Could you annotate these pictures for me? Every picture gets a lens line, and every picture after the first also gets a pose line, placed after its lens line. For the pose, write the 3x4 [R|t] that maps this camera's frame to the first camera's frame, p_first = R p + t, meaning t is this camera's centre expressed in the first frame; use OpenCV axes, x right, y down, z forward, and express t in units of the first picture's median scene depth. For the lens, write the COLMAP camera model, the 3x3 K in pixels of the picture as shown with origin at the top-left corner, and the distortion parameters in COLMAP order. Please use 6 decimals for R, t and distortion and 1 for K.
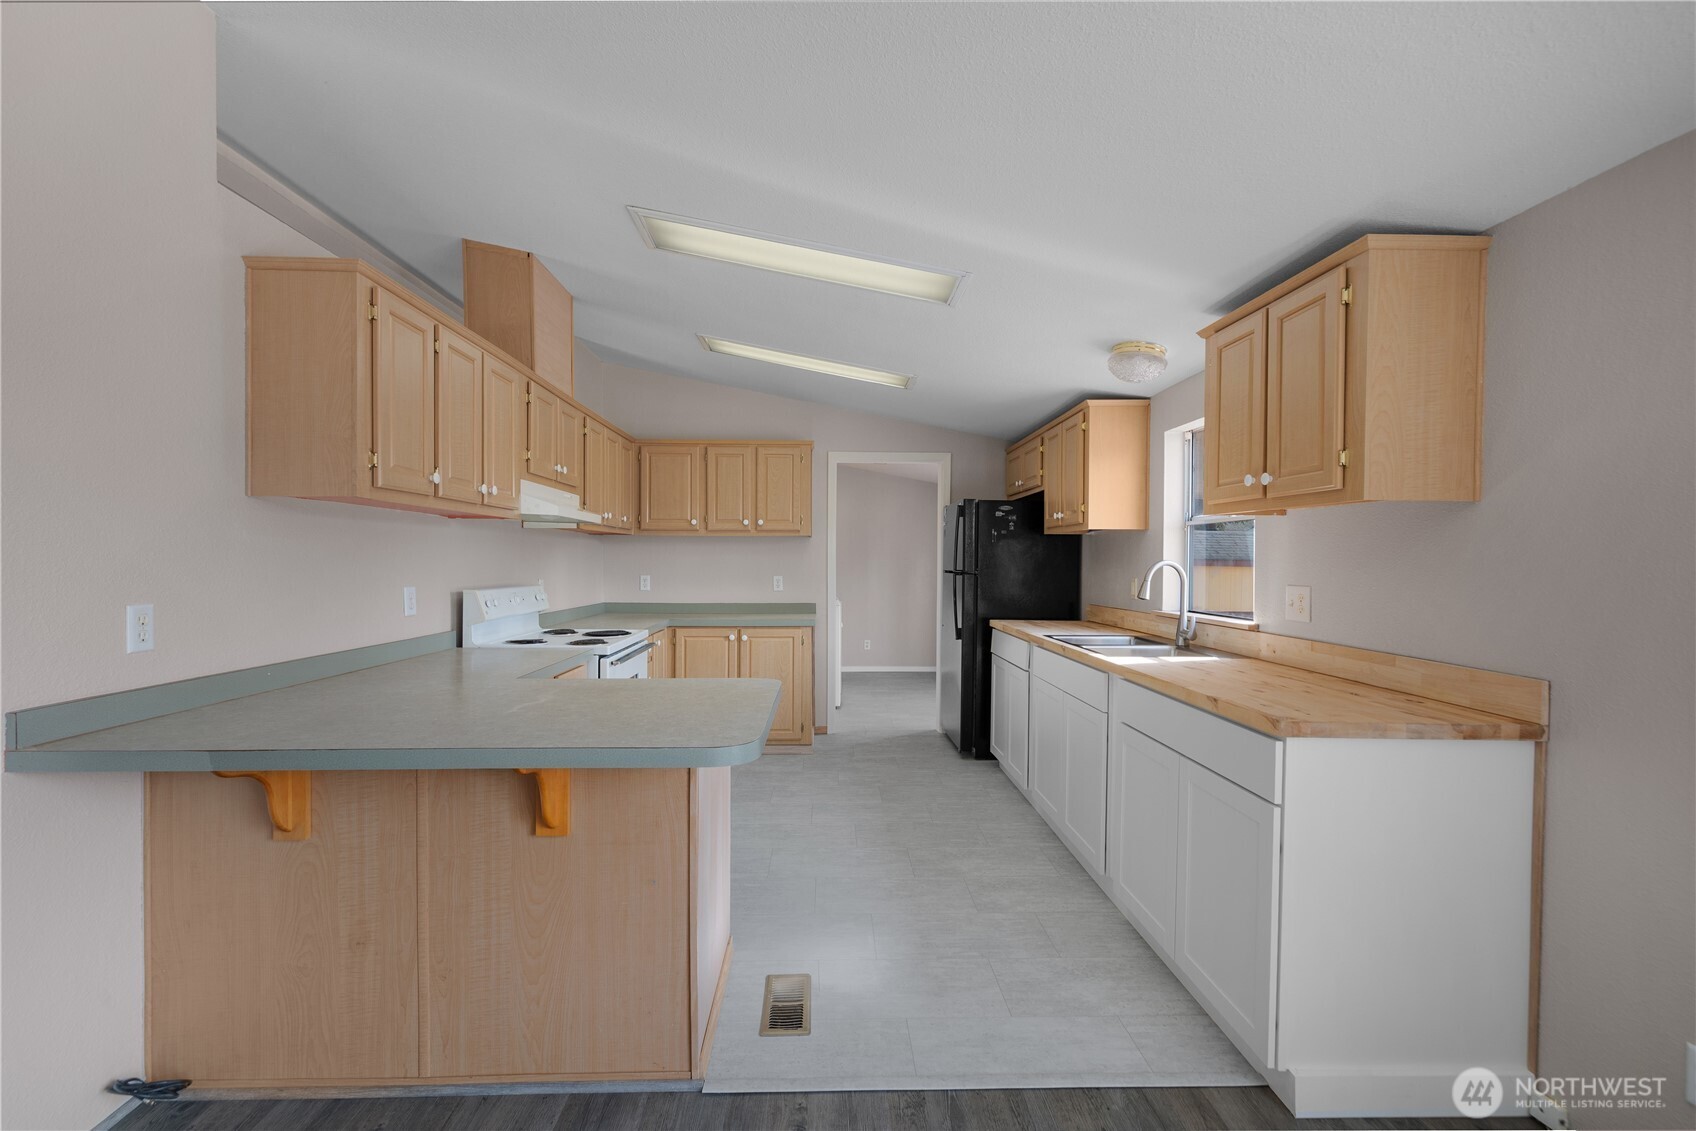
lens RADIAL K [[721.8, 0, 851.5], [0, 721.8, 569.3], [0, 0, 1]] dist [0.008674, -0.001361]
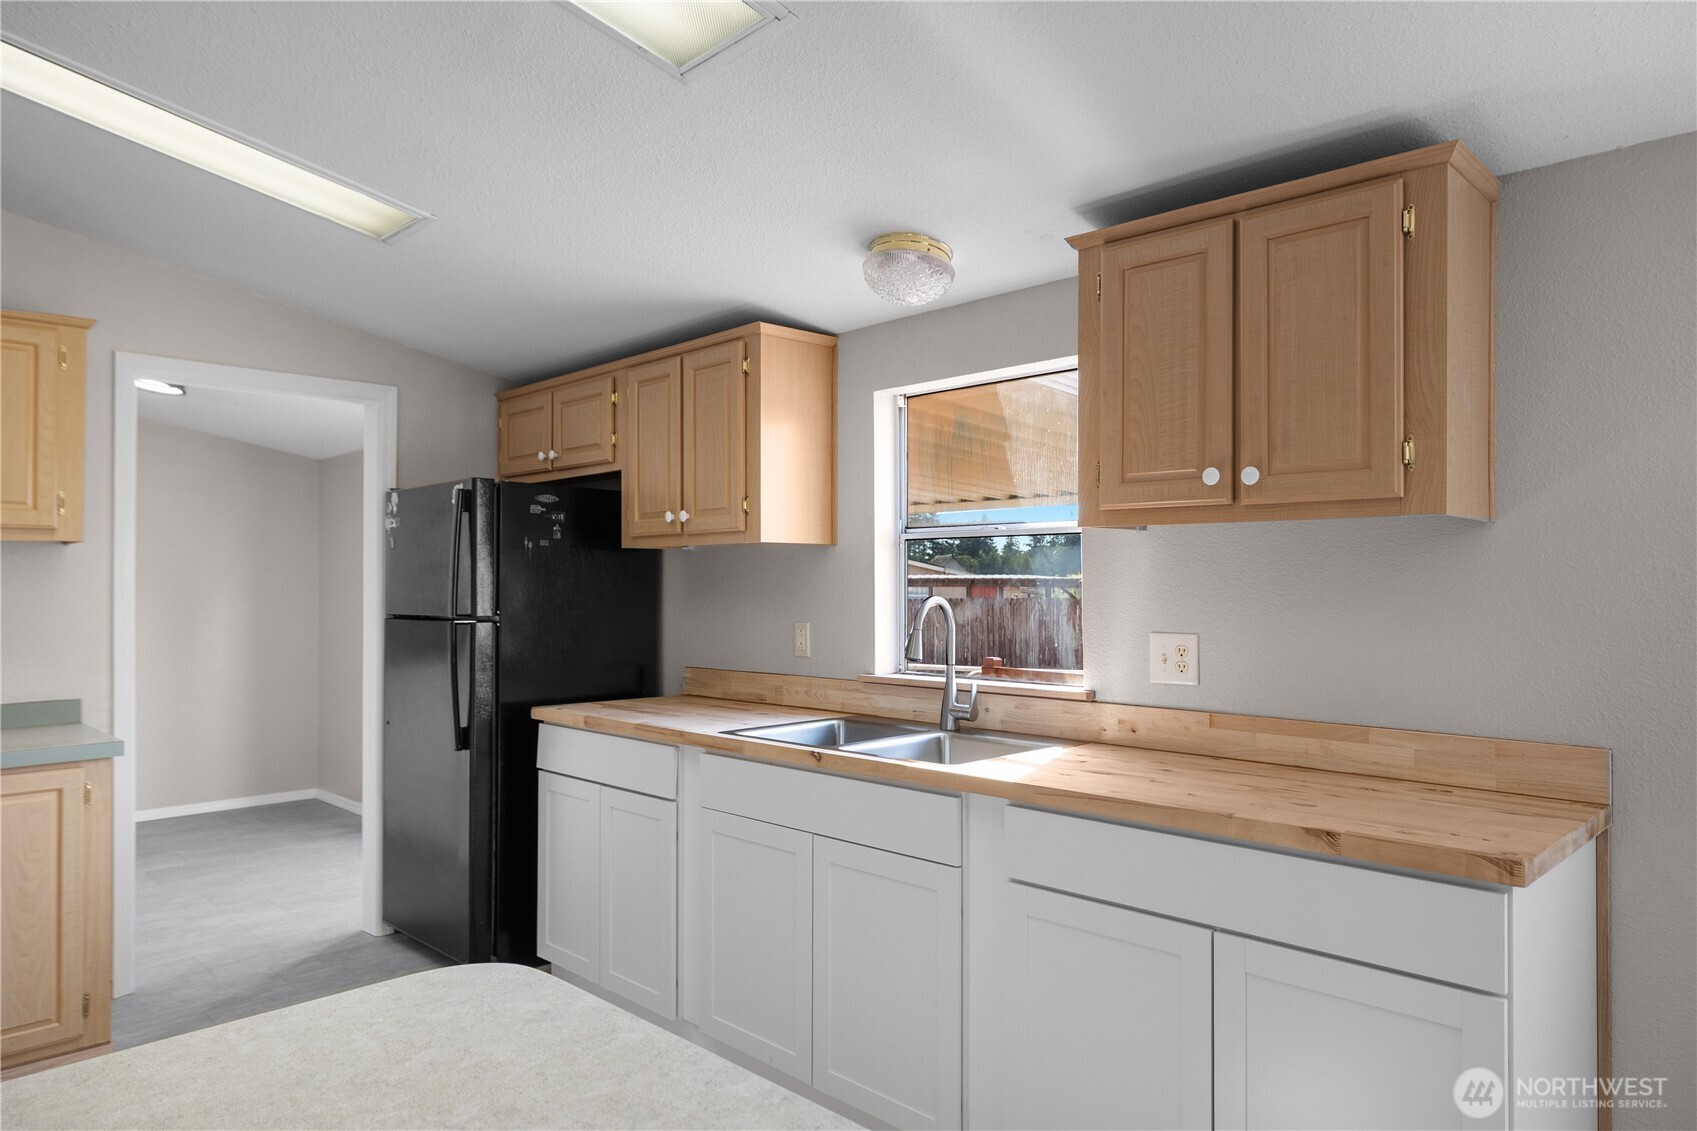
lens RADIAL K [[1063.8, 0, 847.4], [0, 1063.8, 565.3], [0, 0, 1]] dist [-0.002782, 0.000329]
pose [[0.732484, 0.005137, 0.680765, -0.195808], [0.014303, 0.999635, -0.022933, -0.014955], [-0.680634, 0.026535, 0.732142, 0.301827]]
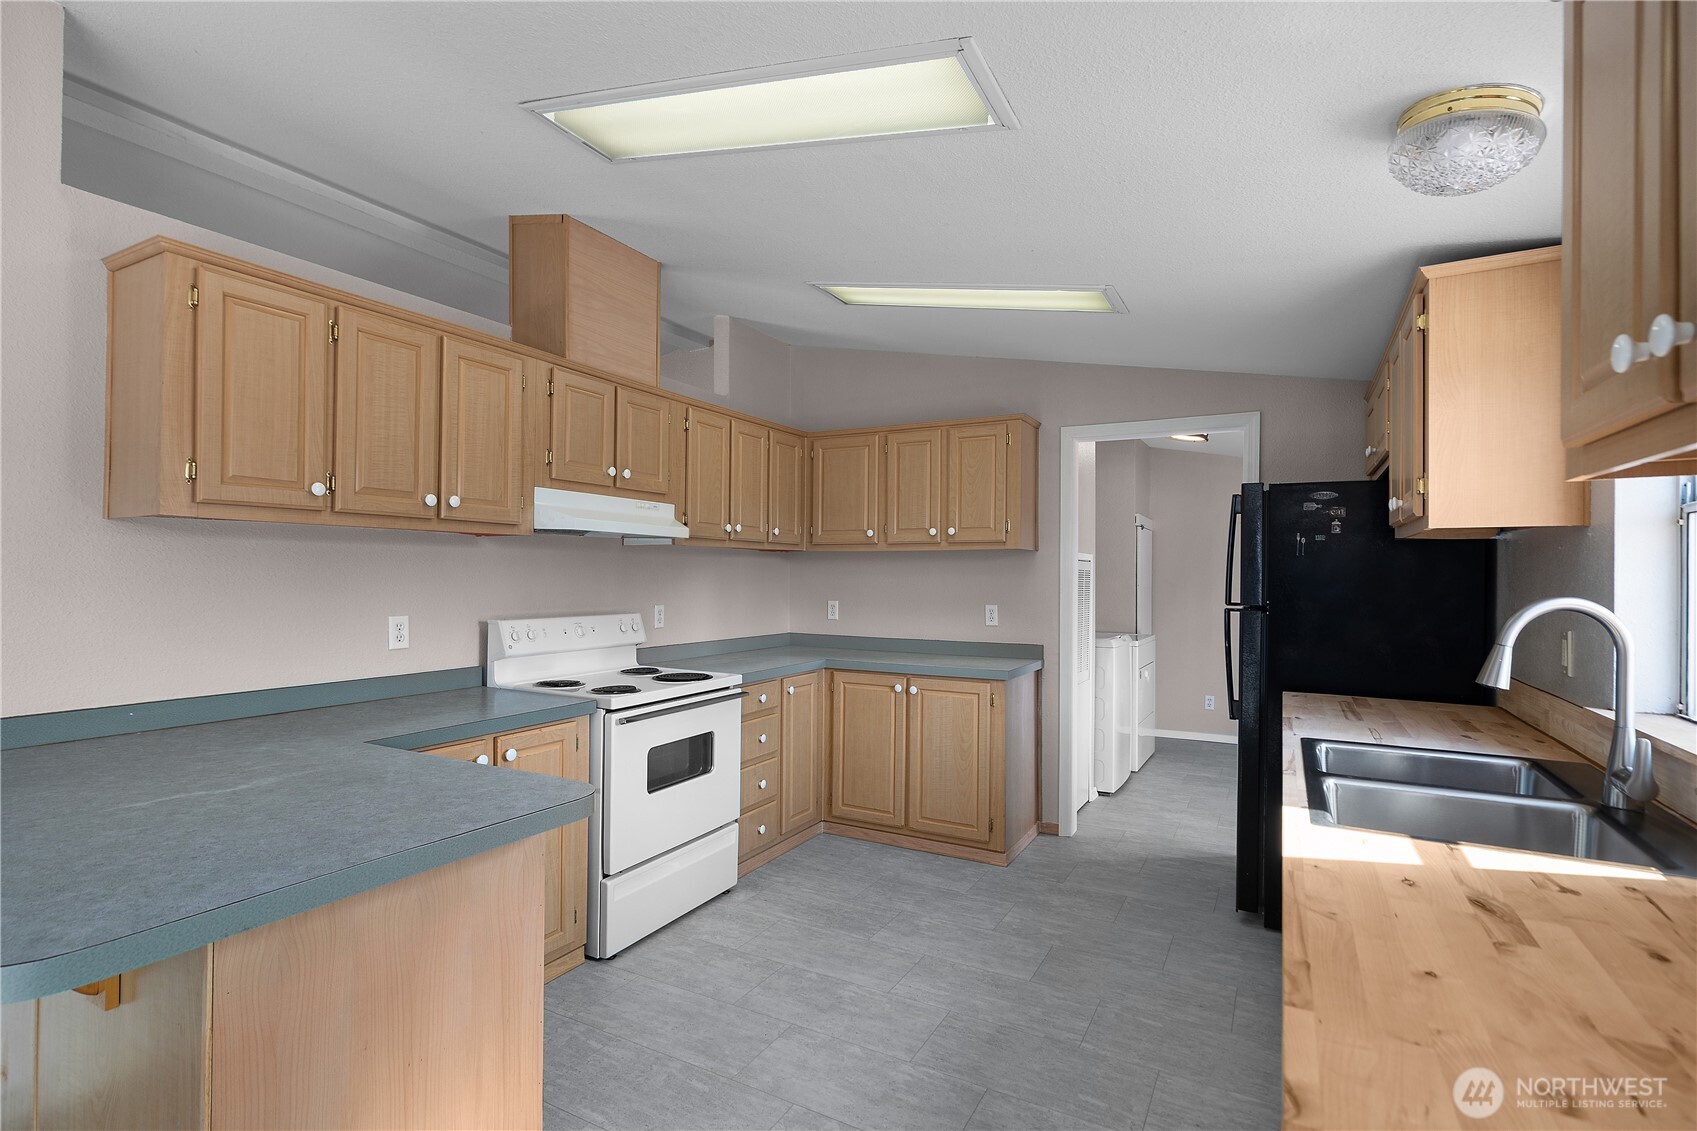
lens RADIAL K [[806.3, 0, 853.0], [0, 806.3, 569.3], [0, 0, 1]] dist [-0.007989, 0.000900]
pose [[0.860748, -0.001355, -0.509029, 0.253498], [-0.009305, 0.999787, -0.018397, -0.013538], [0.508946, 0.020572, 0.860553, 0.313008]]
